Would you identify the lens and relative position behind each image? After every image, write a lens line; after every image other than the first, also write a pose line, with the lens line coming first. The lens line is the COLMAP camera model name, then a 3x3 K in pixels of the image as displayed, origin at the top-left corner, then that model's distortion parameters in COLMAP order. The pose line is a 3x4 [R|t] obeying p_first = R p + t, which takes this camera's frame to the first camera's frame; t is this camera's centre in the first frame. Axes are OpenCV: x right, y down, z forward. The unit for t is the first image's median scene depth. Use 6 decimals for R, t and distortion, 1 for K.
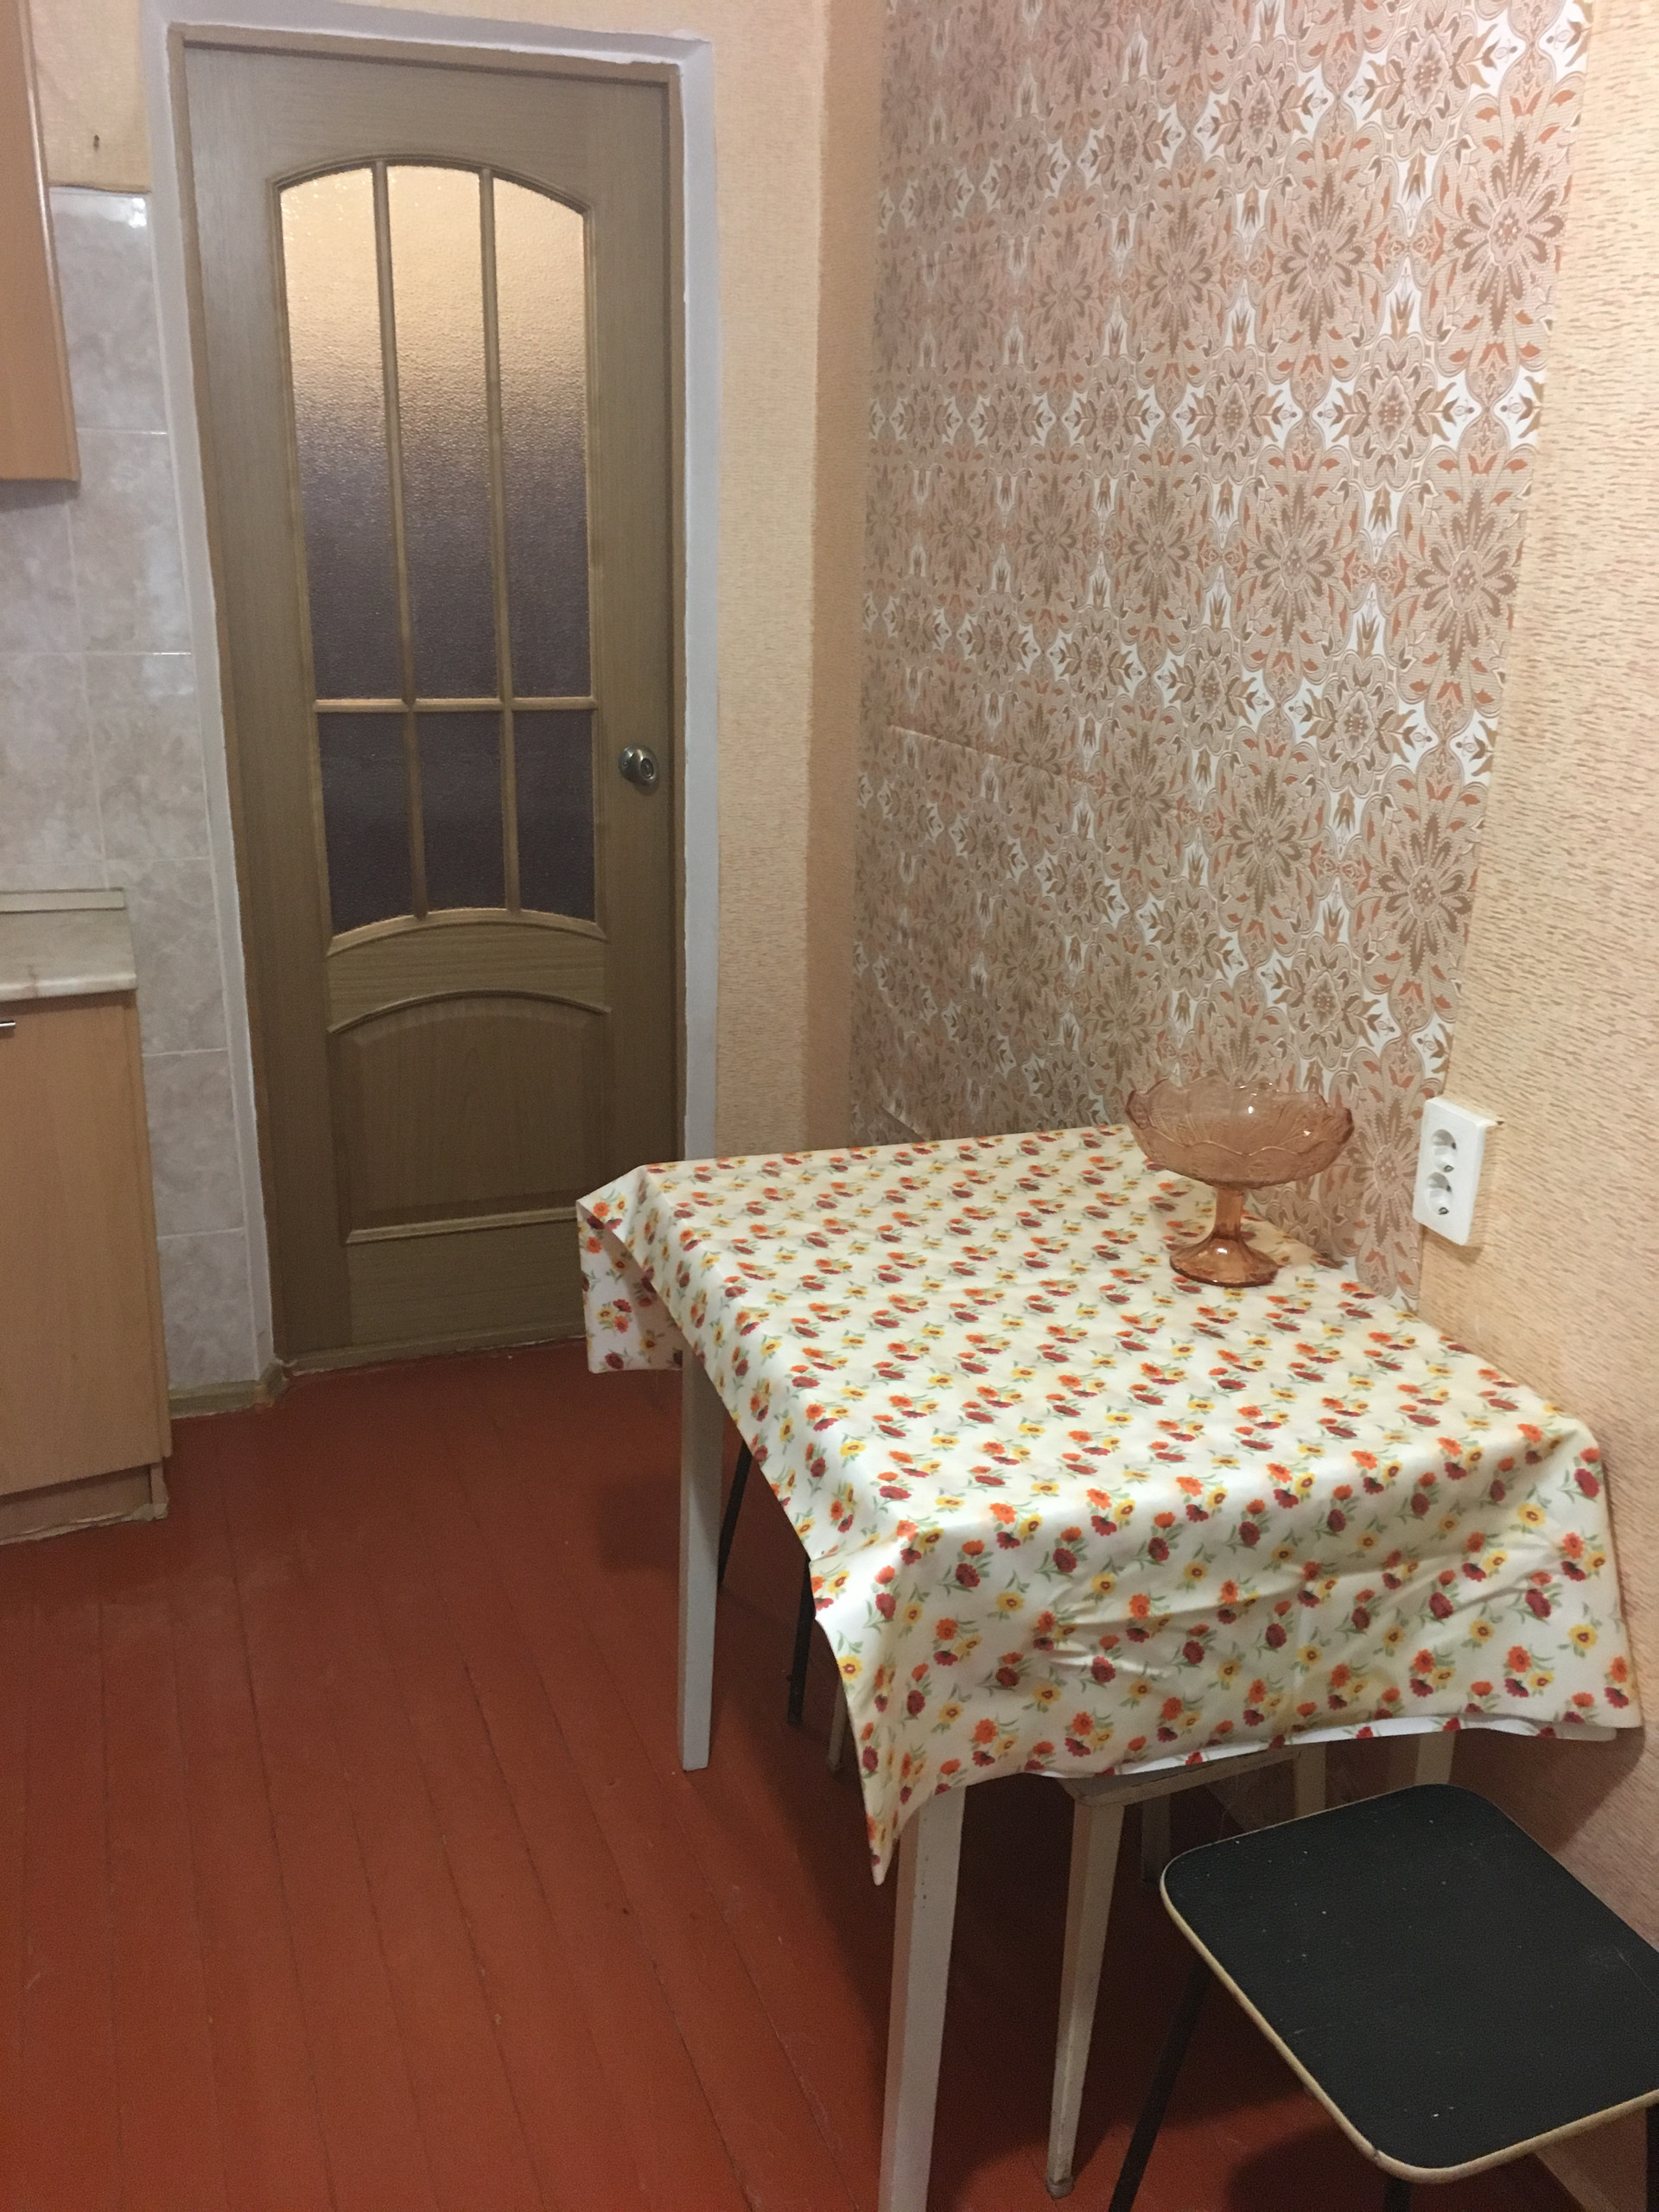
lens RADIAL K [[1875.5, 0, 827.7], [0, 1875.5, 1106.0], [0, 0, 1]] dist [0.062376, -0.050213]
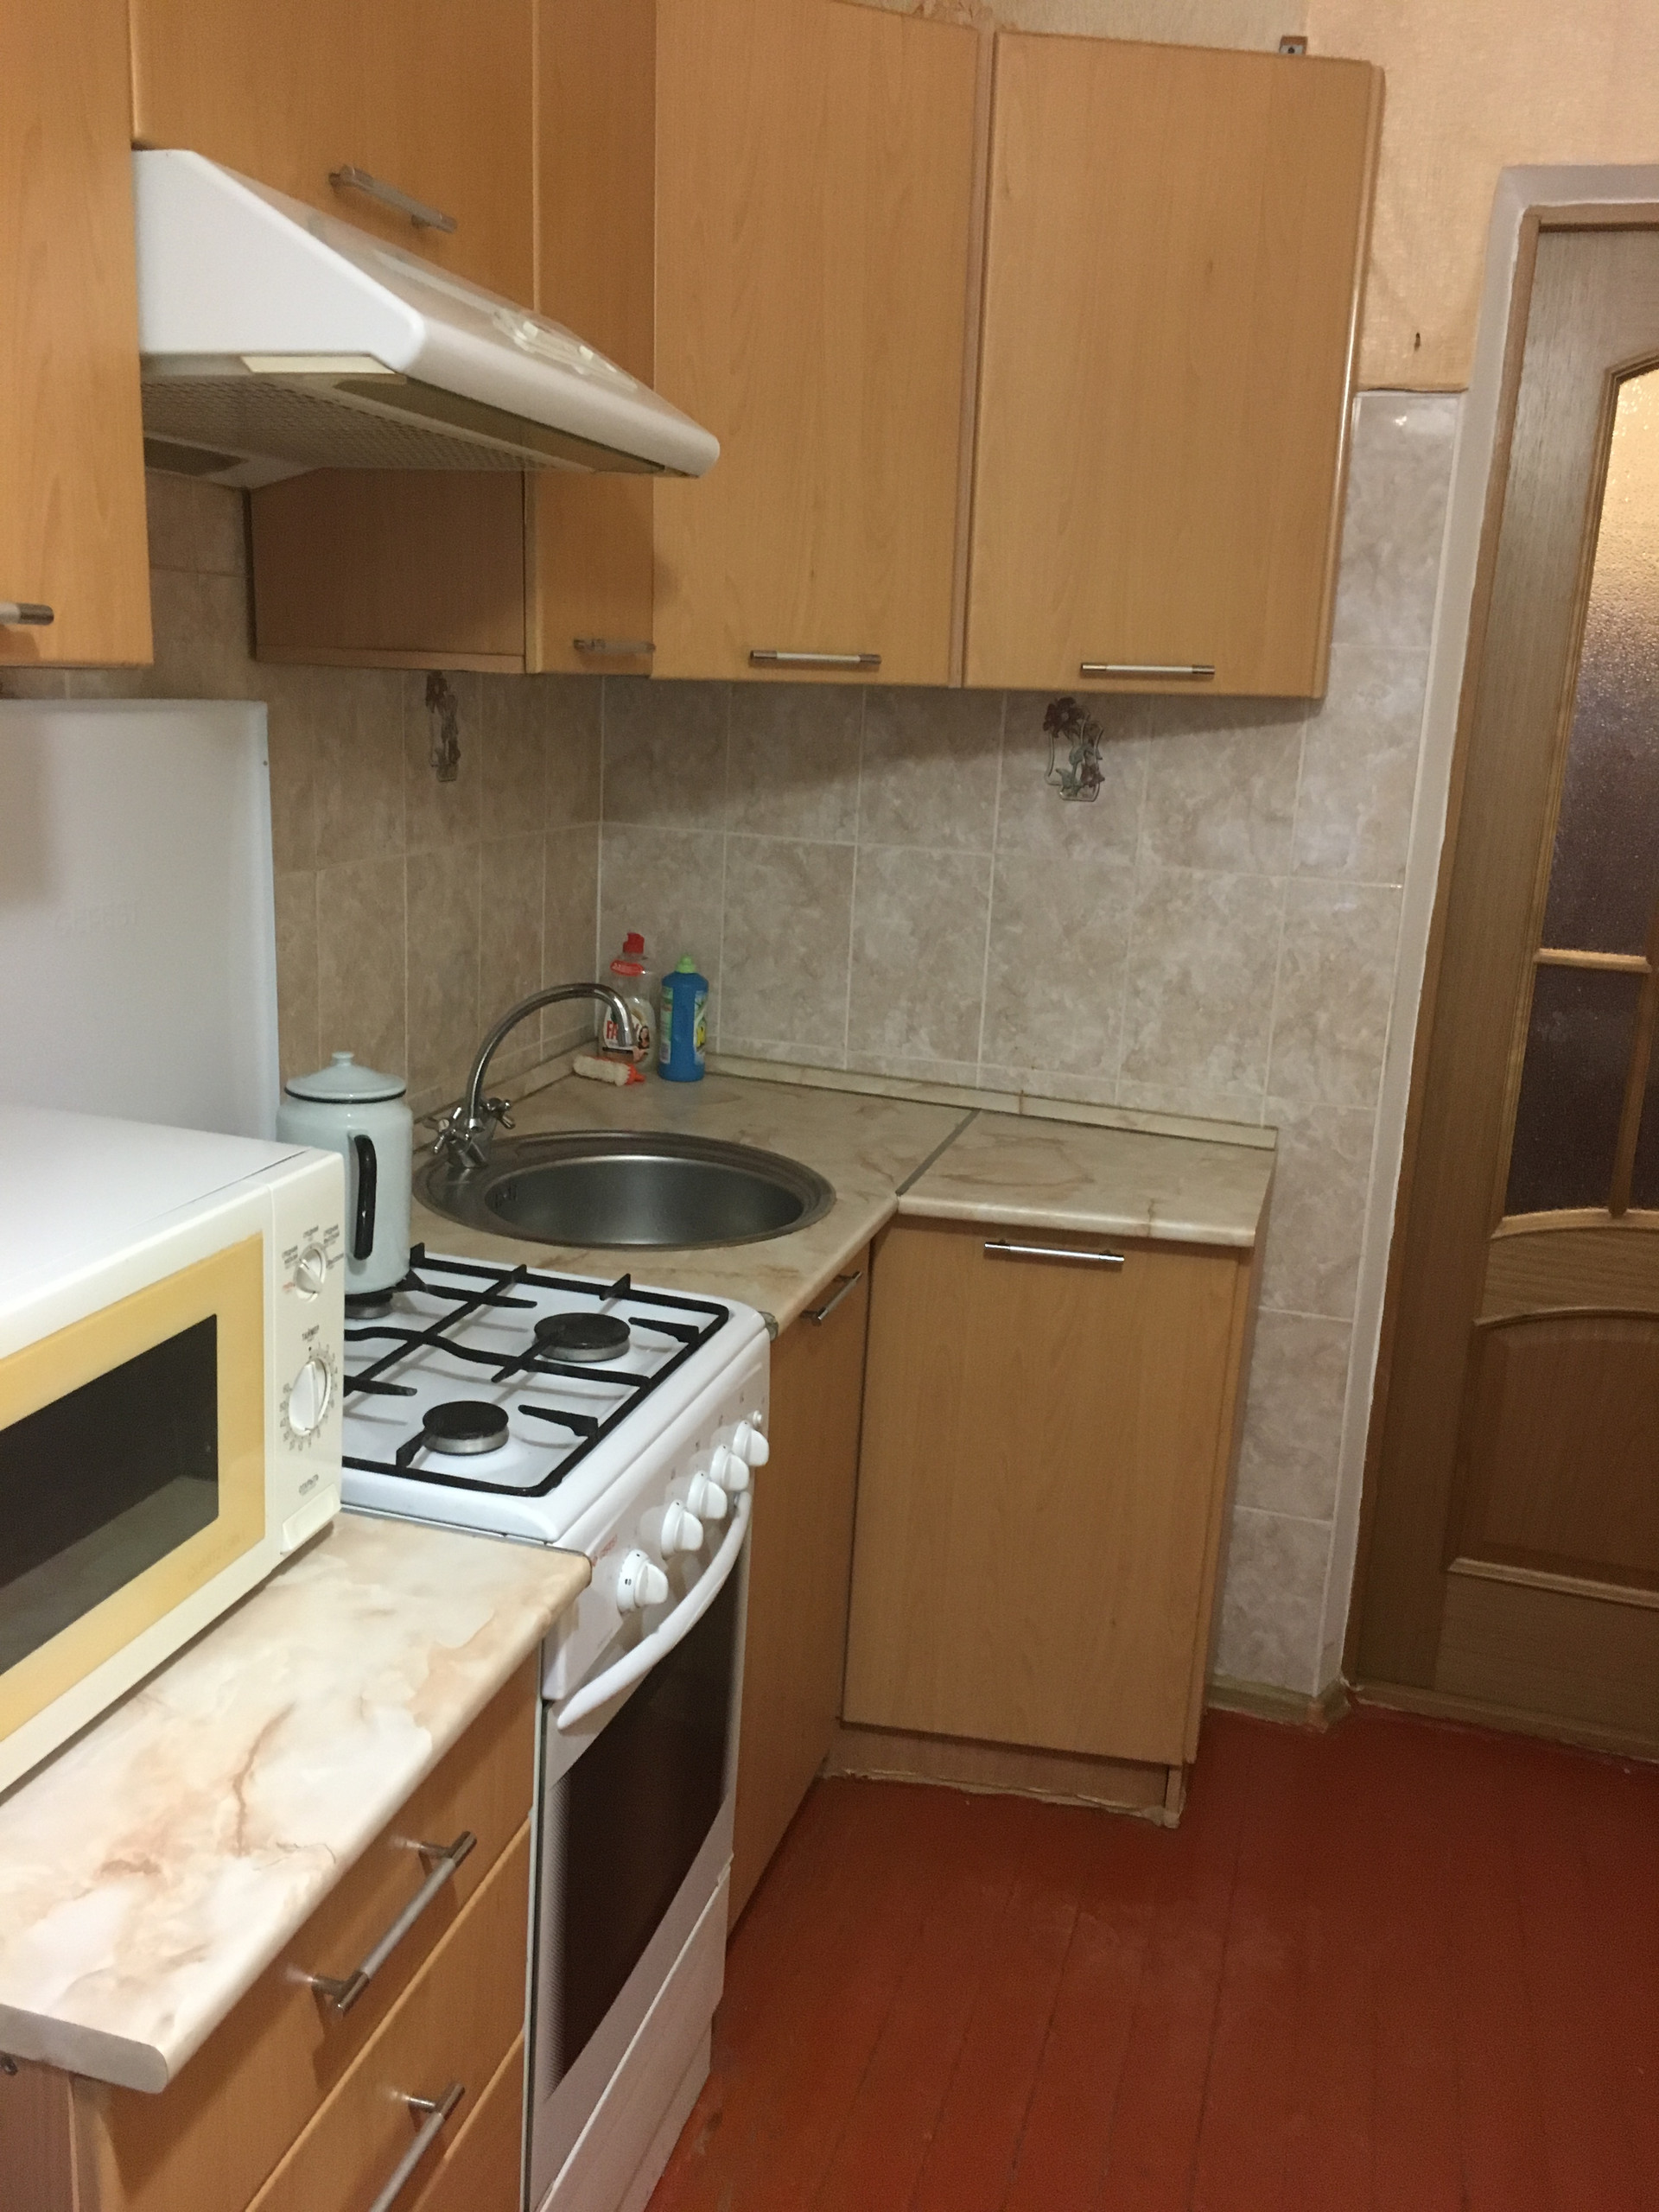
lens RADIAL K [[1875.5, 0, 828.9], [0, 1875.5, 1104.8], [0, 0, 1]] dist [0.062376, -0.050213]
pose [[0.794472, 0.158760, -0.586182, -0.012052], [-0.220564, 0.974746, -0.034940, -0.044838], [0.565831, 0.157049, 0.809426, 0.132903]]
